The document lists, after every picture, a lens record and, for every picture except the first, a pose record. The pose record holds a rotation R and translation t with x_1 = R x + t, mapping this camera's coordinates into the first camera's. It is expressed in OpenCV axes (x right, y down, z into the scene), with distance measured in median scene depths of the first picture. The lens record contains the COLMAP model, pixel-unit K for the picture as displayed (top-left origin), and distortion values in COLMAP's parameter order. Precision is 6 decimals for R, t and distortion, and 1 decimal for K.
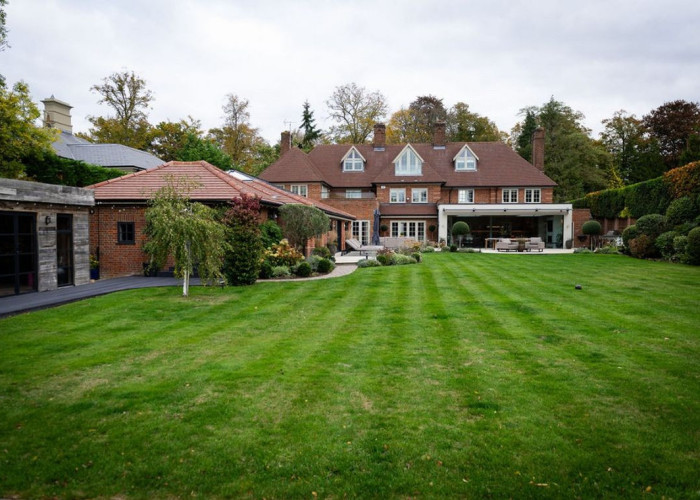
lens RADIAL K [[514.3, 0, 348.5], [0, 514.3, 250.0], [0, 0, 1]] dist [0.018852, -0.007827]
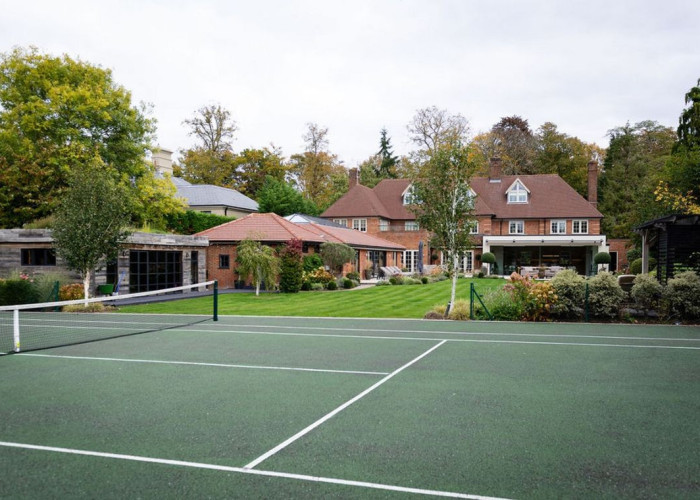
lens RADIAL K [[610.6, 0, 344.3], [0, 610.6, 272.6], [0, 0, 1]] dist [-0.004558, 0.001603]
pose [[0.983243, 0.007929, -0.182128, 0.111030], [-0.010087, 0.999889, -0.010926, 0.007277], [0.182021, 0.012580, 0.983214, -0.313876]]
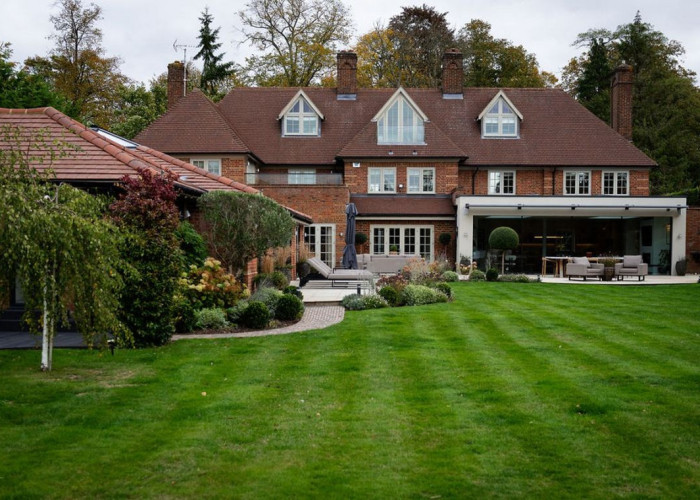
lens RADIAL K [[899.4, 0, 346.3], [0, 899.4, 286.9], [0, 0, 1]] dist [-0.018998, 0.000000]
pose [[0.996183, -0.001559, 0.087271, -0.028663], [0.000649, 0.999945, 0.010453, -0.000064], [-0.087283, -0.010357, 0.996130, 0.029596]]
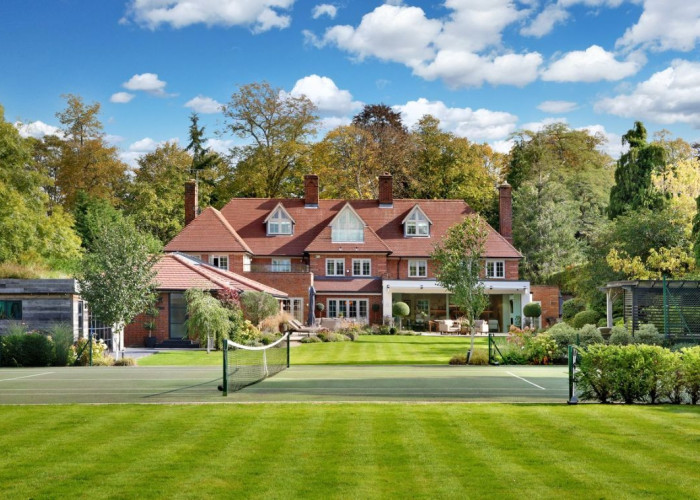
lens RADIAL K [[1089.2, 0, 347.3], [0, 1089.2, 248.4], [0, 0, 1]] dist [0.193006, 0.000000]
pose [[0.993971, 0.007316, 0.109399, -0.077064], [0.002207, 0.996234, -0.086674, 0.015322], [-0.109621, 0.086393, 0.990212, -0.738468]]
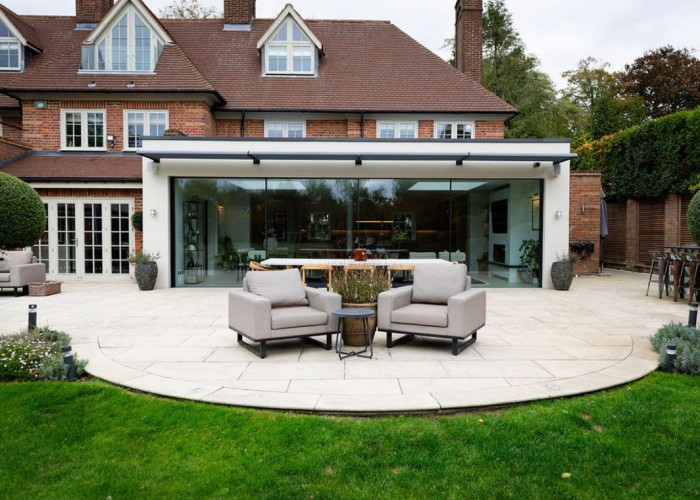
lens RADIAL K [[552.1, 0, 352.9], [0, 552.1, 247.5], [0, 0, 1]] dist [0.015457, -0.001306]
pose [[0.991608, -0.002965, 0.129245, 0.229469], [0.004150, 0.999952, -0.008897, -0.021080], [-0.129212, 0.009359, 0.991573, 0.603681]]
